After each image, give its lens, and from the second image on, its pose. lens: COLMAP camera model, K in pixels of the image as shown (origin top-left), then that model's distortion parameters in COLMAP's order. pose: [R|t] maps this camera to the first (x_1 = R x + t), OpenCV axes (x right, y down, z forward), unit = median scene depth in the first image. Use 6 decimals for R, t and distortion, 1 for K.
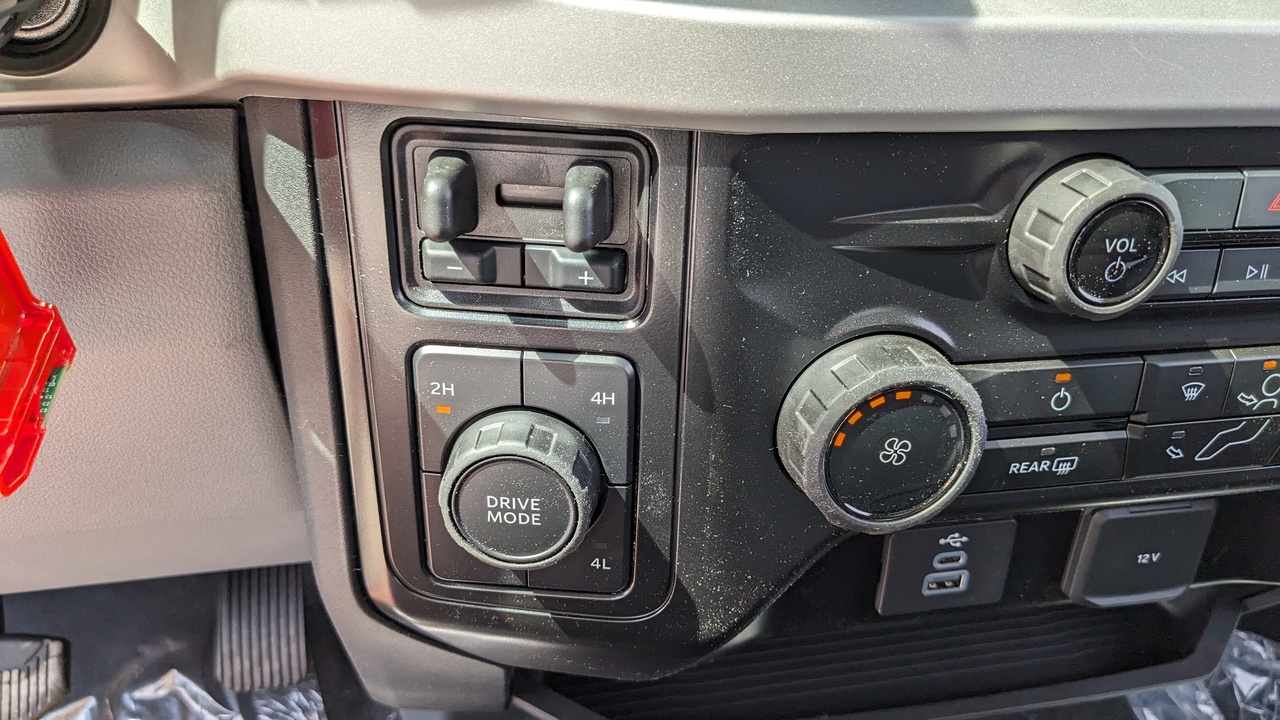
lens RADIAL K [[984.2, 0, 638.8], [0, 984.2, 389.1], [0, 0, 1]] dist [0.047205, -0.104297]
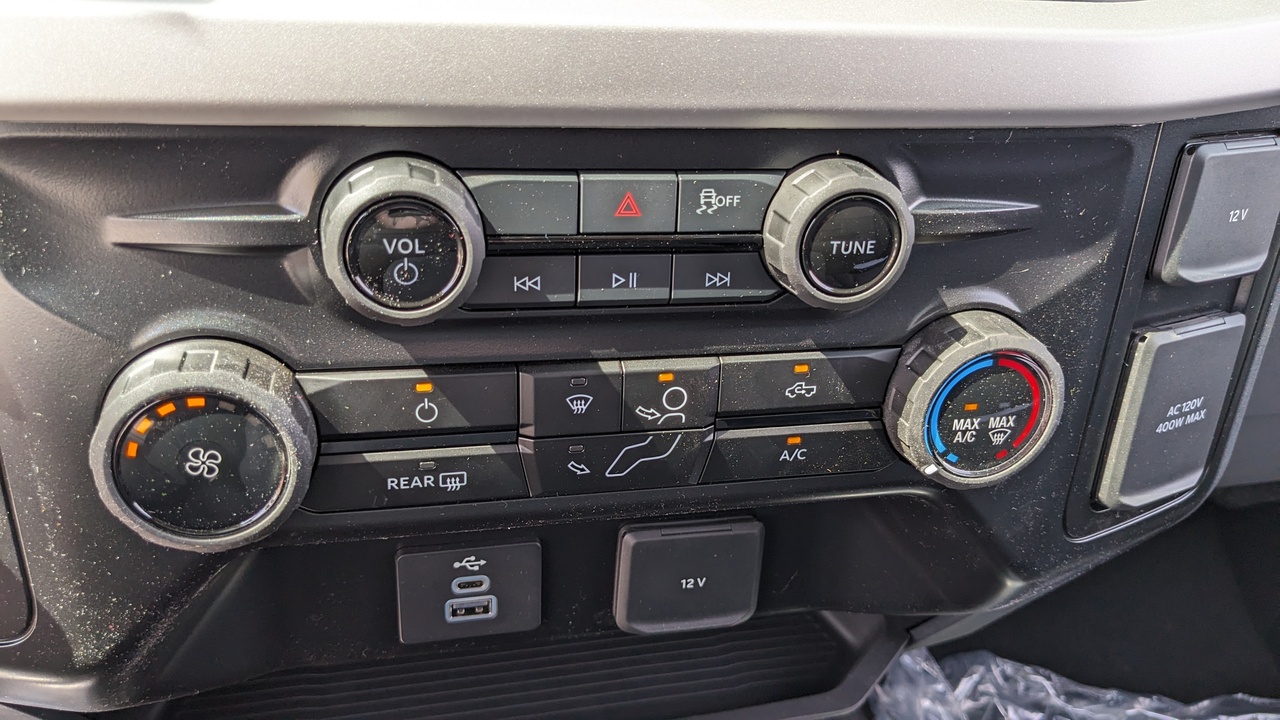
lens RADIAL K [[984.2, 0, 638.8], [0, 984.2, 389.1], [0, 0, 1]] dist [0.047205, -0.104297]
pose [[0.998950, 0.008237, 0.045056, 0.572170], [-0.006545, 0.999272, -0.037577, 0.023312], [-0.045333, 0.037242, 0.998277, 0.034852]]
